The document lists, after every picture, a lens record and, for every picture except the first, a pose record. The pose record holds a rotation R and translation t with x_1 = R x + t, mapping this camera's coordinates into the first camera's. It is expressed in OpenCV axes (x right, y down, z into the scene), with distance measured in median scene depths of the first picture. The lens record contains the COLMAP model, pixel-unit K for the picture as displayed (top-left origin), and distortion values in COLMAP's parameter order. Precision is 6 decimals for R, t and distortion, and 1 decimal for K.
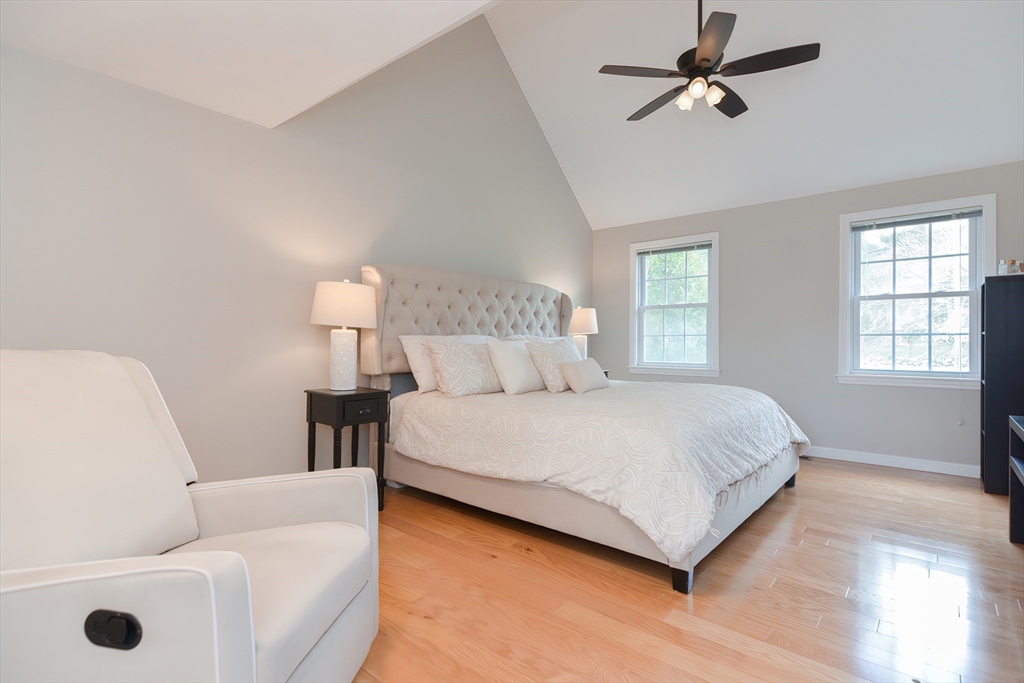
lens RADIAL K [[494.3, 0, 507.0], [0, 494.3, 337.8], [0, 0, 1]] dist [0.007705, -0.003948]
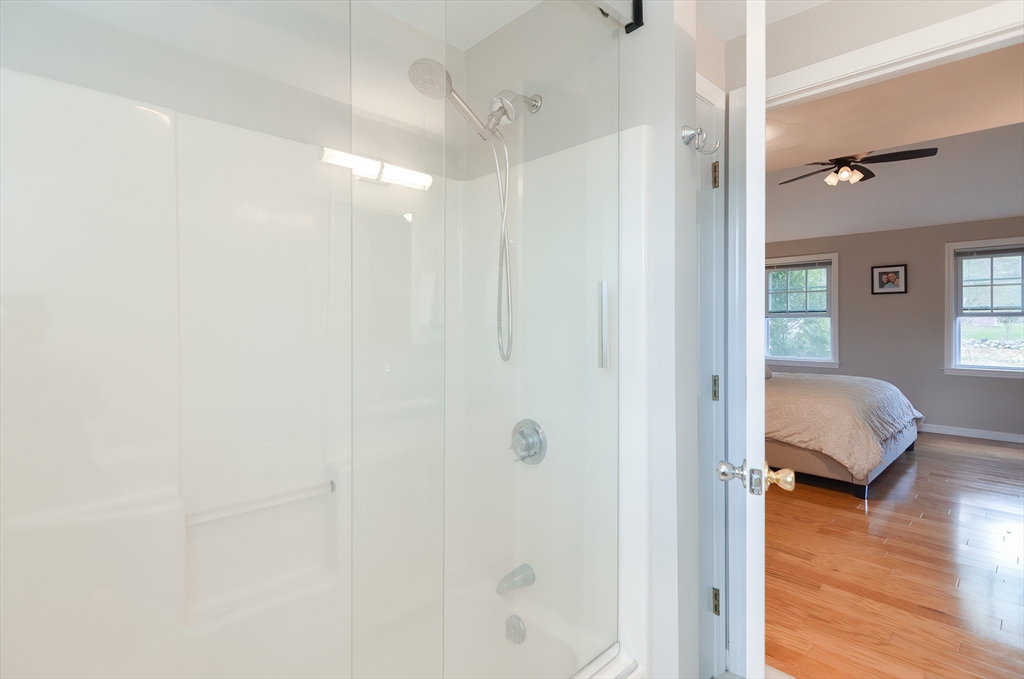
lens RADIAL K [[494.3, 0, 501.1], [0, 494.3, 320.8], [0, 0, 1]] dist [0.007705, -0.003948]
pose [[0.993666, -0.005851, -0.112218, -0.439927], [0.006274, 0.999974, 0.003413, -0.078881], [0.112195, -0.004095, 0.993678, -0.545054]]
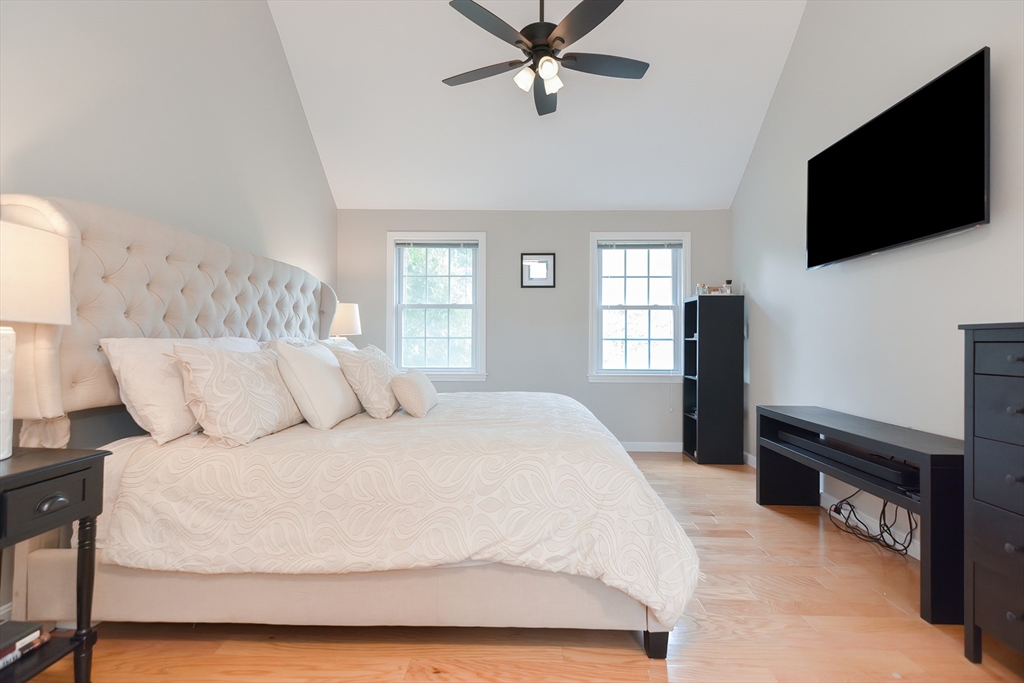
lens RADIAL K [[494.3, 0, 518.6], [0, 494.3, 337.6], [0, 0, 1]] dist [0.007705, -0.003948]
pose [[0.771237, 0.007181, 0.636508, -0.218344], [-0.007928, 0.999967, -0.001676, -0.008496], [-0.636499, -0.003754, 0.771268, 0.319597]]
